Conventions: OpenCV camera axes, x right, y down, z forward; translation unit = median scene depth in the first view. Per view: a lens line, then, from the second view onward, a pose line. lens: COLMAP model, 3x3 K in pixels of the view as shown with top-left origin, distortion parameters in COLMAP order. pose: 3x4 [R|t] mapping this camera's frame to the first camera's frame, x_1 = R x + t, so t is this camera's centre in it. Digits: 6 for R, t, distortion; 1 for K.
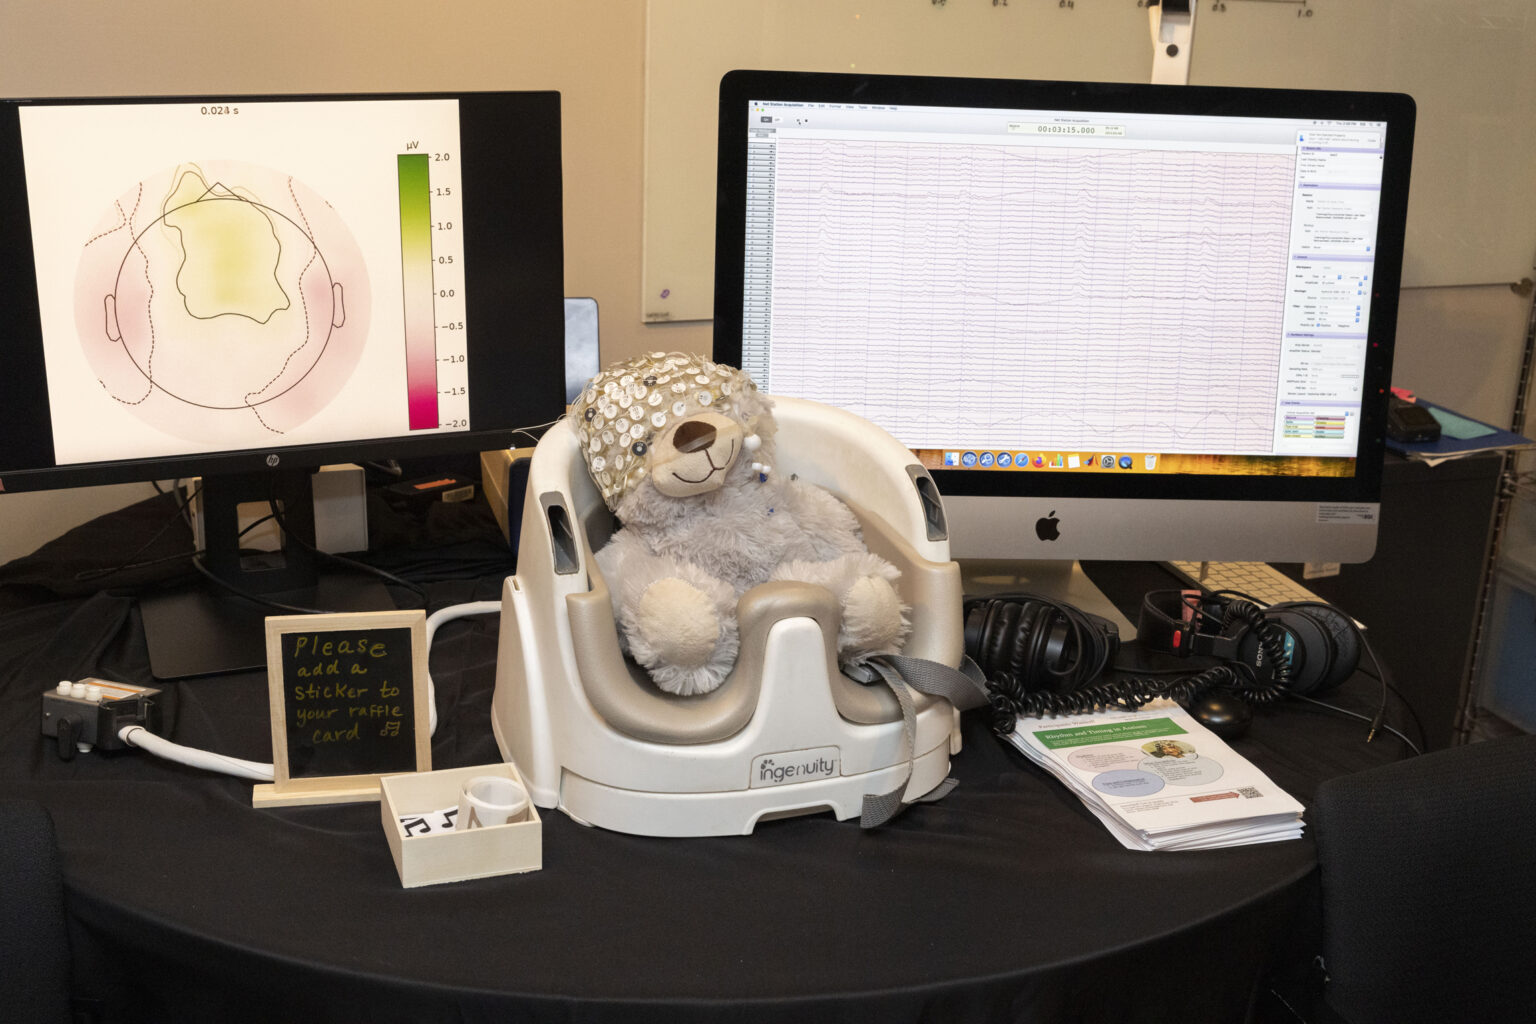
lens RADIAL K [[1782.2, 0, 768.0], [0, 1782.2, 512.0], [0, 0, 1]] dist [0.004676, 0.028147]
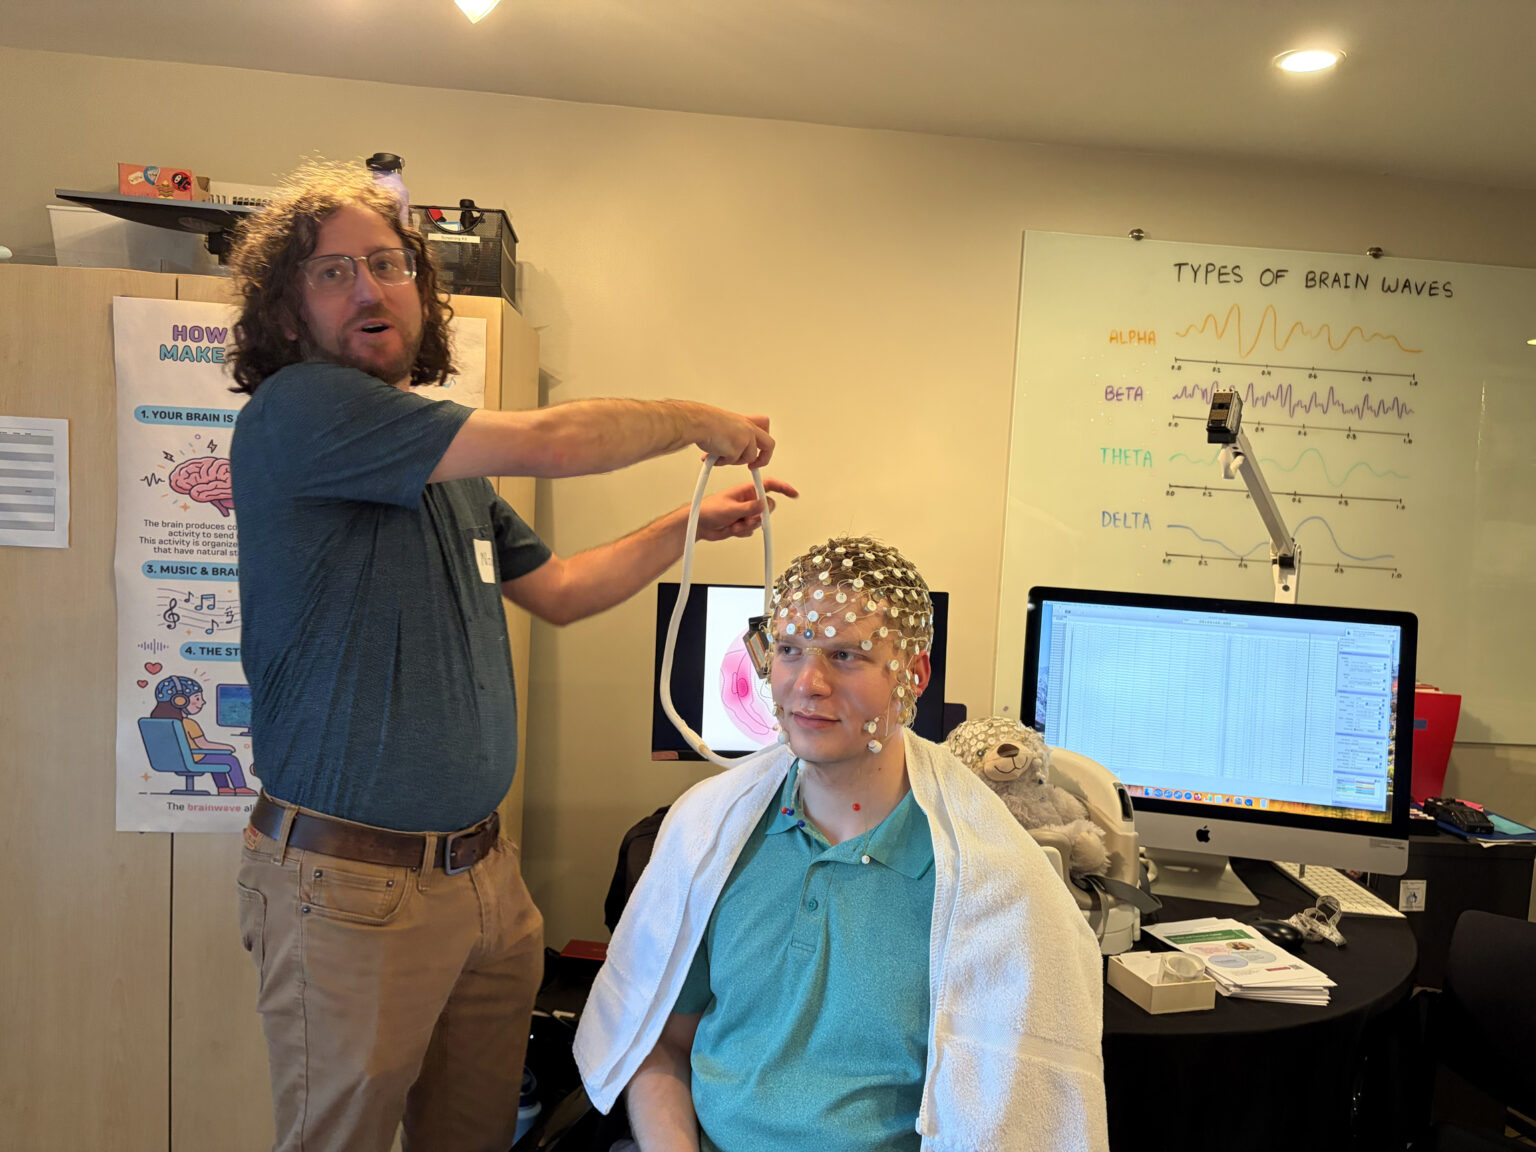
lens RADIAL K [[1161.1, 0, 768.0], [0, 1161.1, 576.0], [0, 0, 1]] dist [-0.003113, -0.000800]
pose [[0.959815, 0.032737, -0.278716, 0.052272], [-0.105243, 0.962676, -0.249355, 0.096205], [0.260151, 0.268668, 0.927437, -0.283305]]
